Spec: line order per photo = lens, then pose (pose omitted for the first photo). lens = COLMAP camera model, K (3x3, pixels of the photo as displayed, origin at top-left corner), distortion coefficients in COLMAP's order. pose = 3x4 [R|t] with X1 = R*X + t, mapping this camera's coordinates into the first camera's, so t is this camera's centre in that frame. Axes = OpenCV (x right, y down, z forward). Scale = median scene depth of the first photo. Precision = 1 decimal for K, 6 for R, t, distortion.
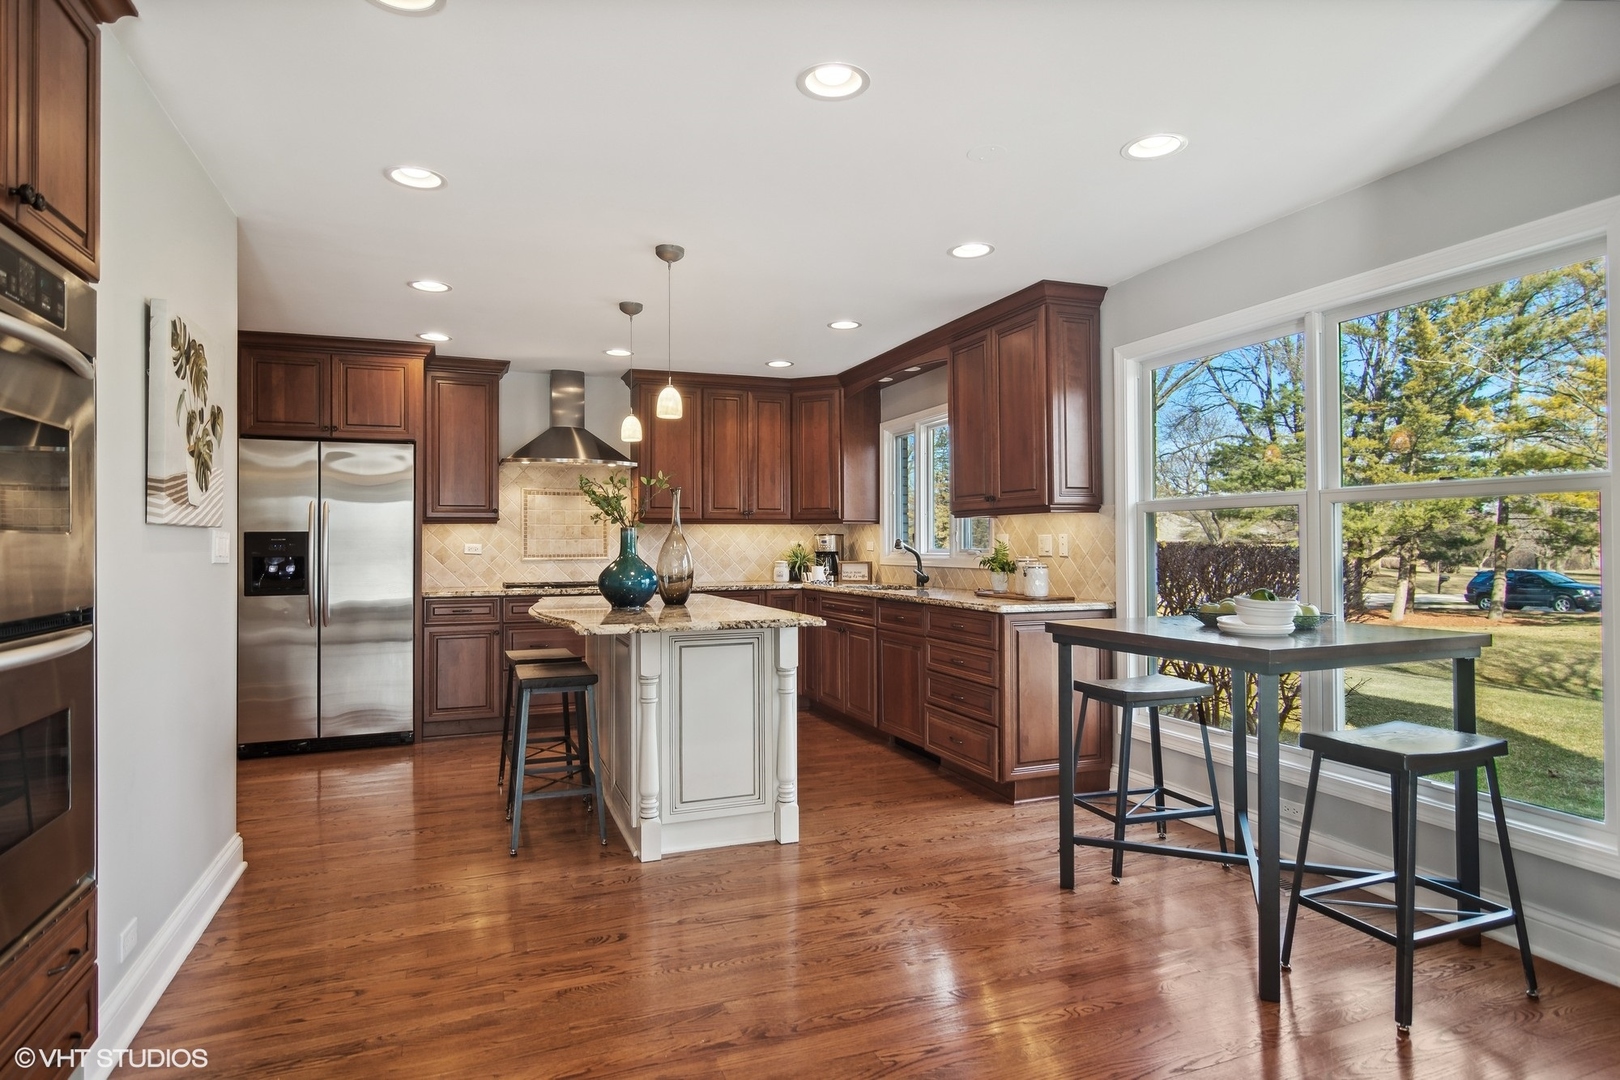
lens RADIAL K [[888.0, 0, 813.6], [0, 888.0, 537.3], [0, 0, 1]] dist [0.000934, 0.000849]
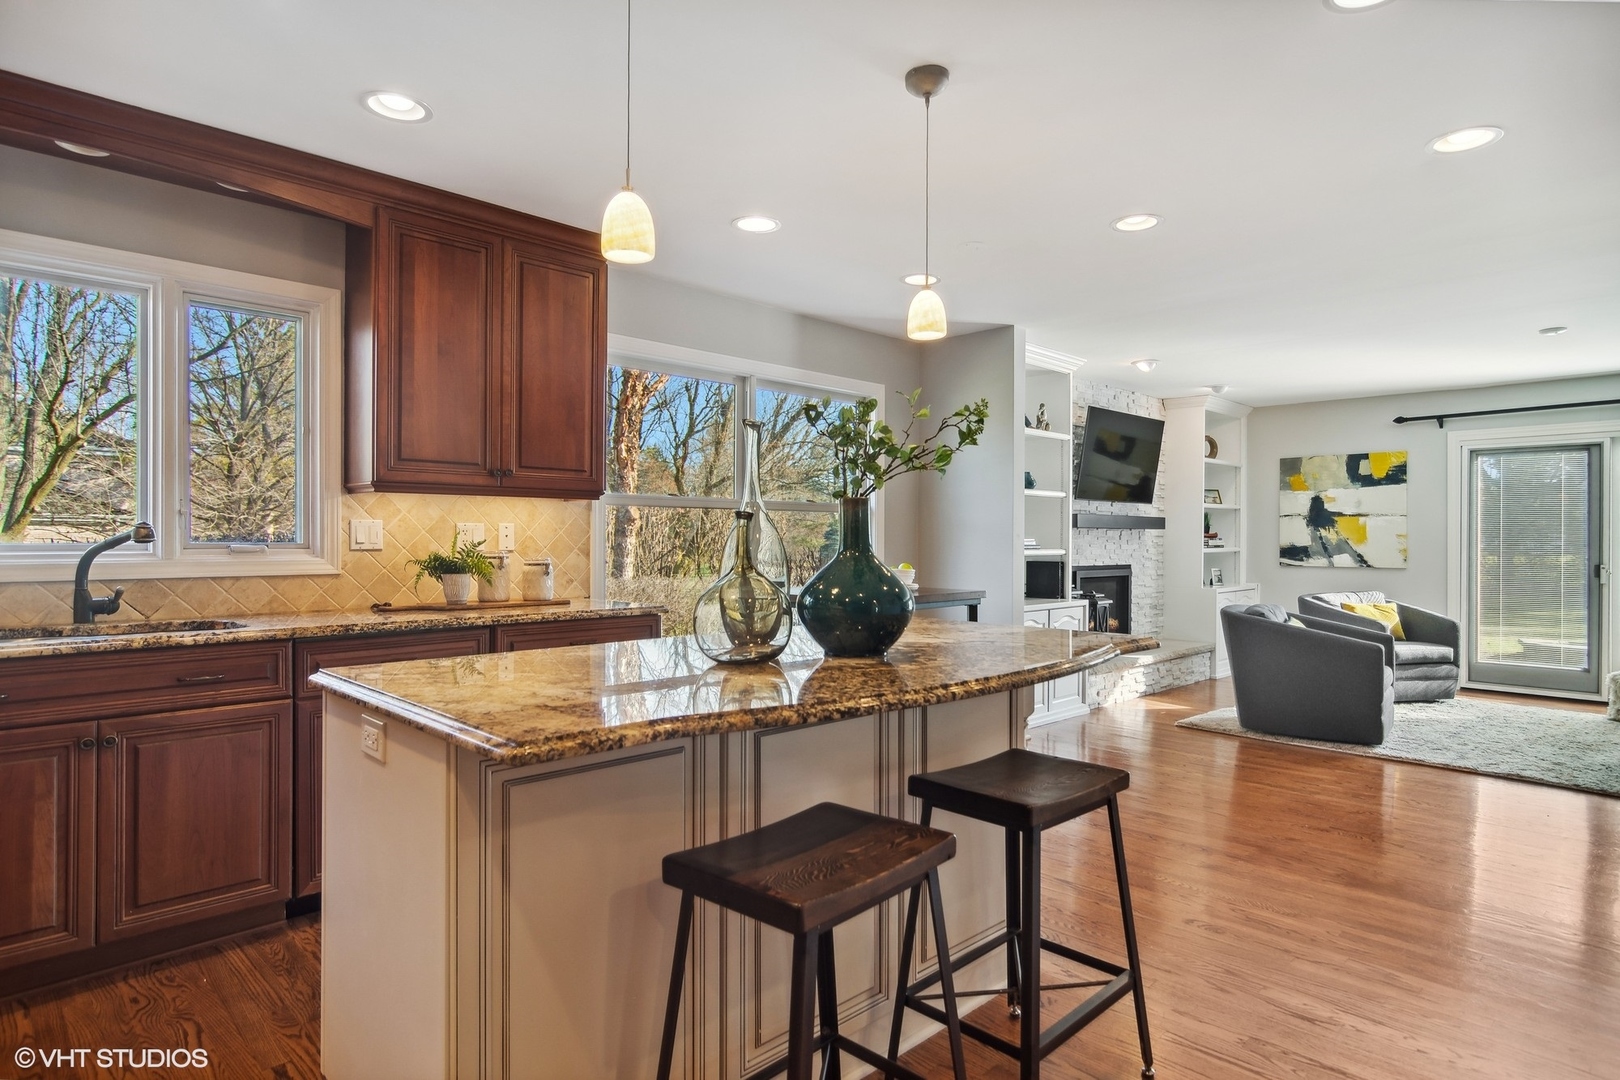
lens RADIAL K [[888.0, 0, 813.6], [0, 888.0, 537.3], [0, 0, 1]] dist [0.000934, 0.000849]
pose [[-0.389878, 0.006446, 0.920844, -0.502128], [-0.007223, 0.999923, -0.010057, 0.013203], [-0.920838, -0.010572, -0.389801, 0.917074]]
